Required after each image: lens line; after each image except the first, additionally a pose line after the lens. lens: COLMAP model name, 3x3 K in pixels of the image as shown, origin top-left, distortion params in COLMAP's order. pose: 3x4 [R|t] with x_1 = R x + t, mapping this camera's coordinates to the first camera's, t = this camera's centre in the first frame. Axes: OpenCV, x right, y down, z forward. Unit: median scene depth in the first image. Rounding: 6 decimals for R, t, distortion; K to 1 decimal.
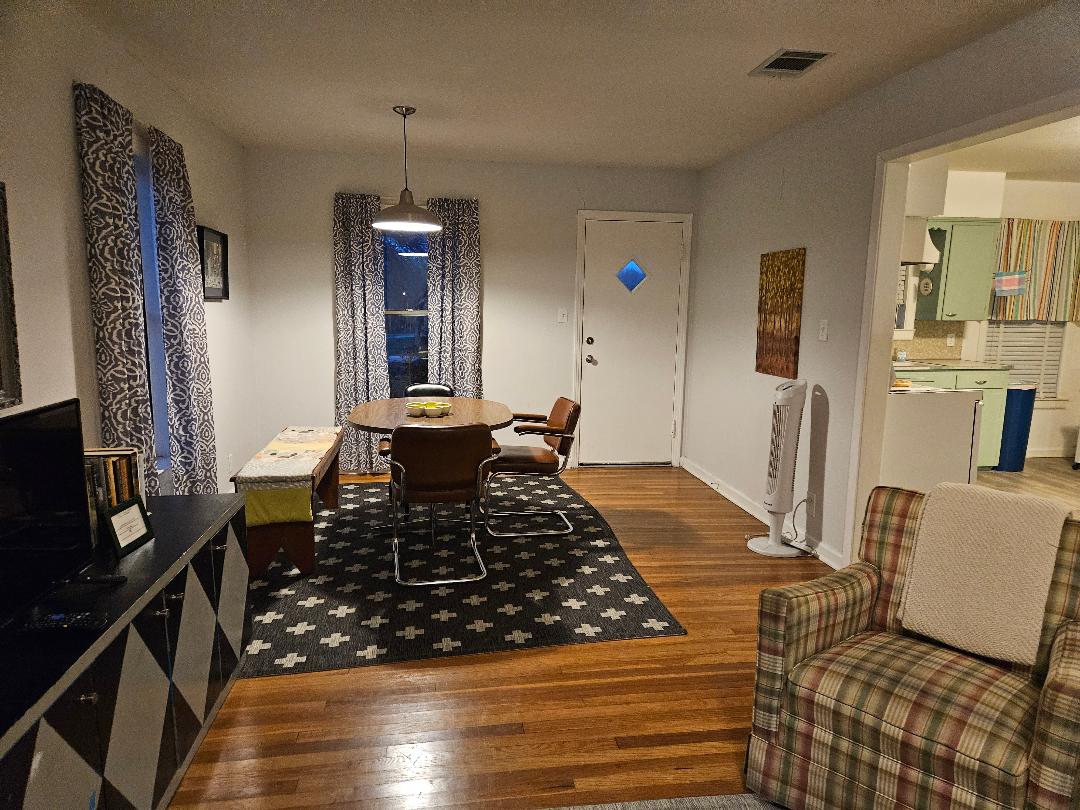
lens RADIAL K [[696.0, 0, 540.0], [0, 696.0, 405.0], [0, 0, 1]] dist [-0.000158, -0.004577]
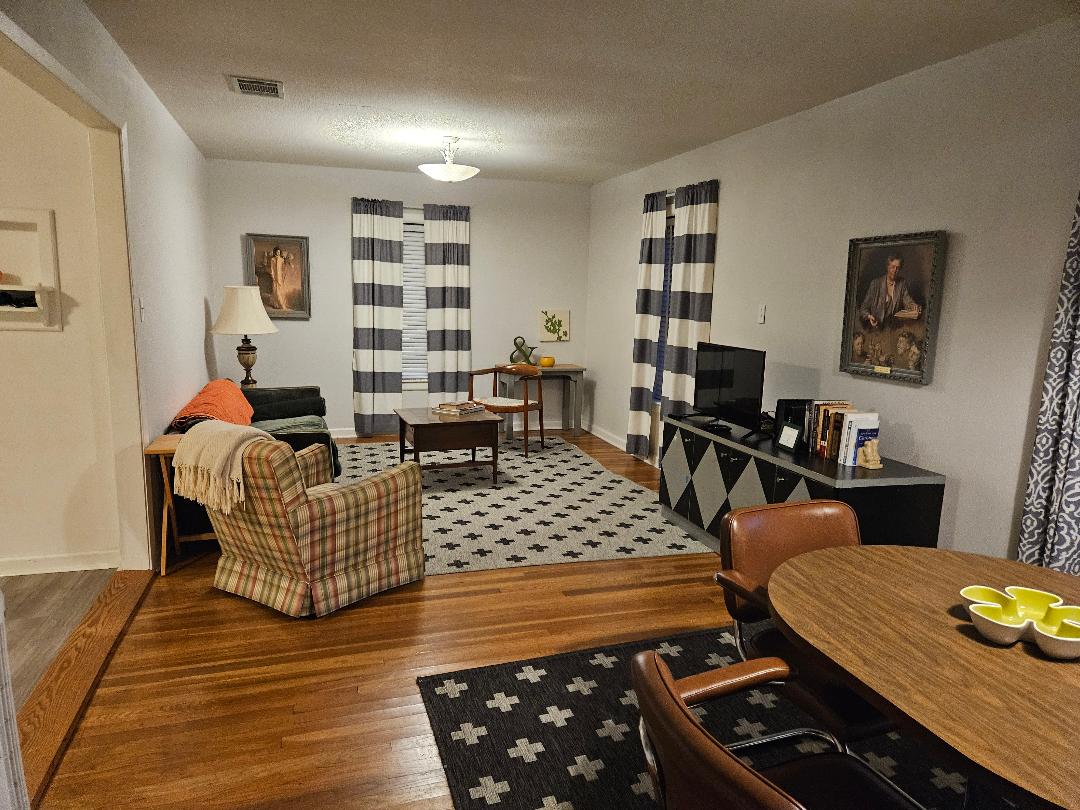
lens RADIAL K [[696.0, 0, 540.0], [0, 696.0, 405.0], [0, 0, 1]] dist [-0.000158, -0.004577]
pose [[-0.986517, -0.013516, -0.163097, 0.134923], [-0.062942, 0.951264, 0.301885, -0.174422], [0.151068, 0.308080, -0.939290, 1.128686]]
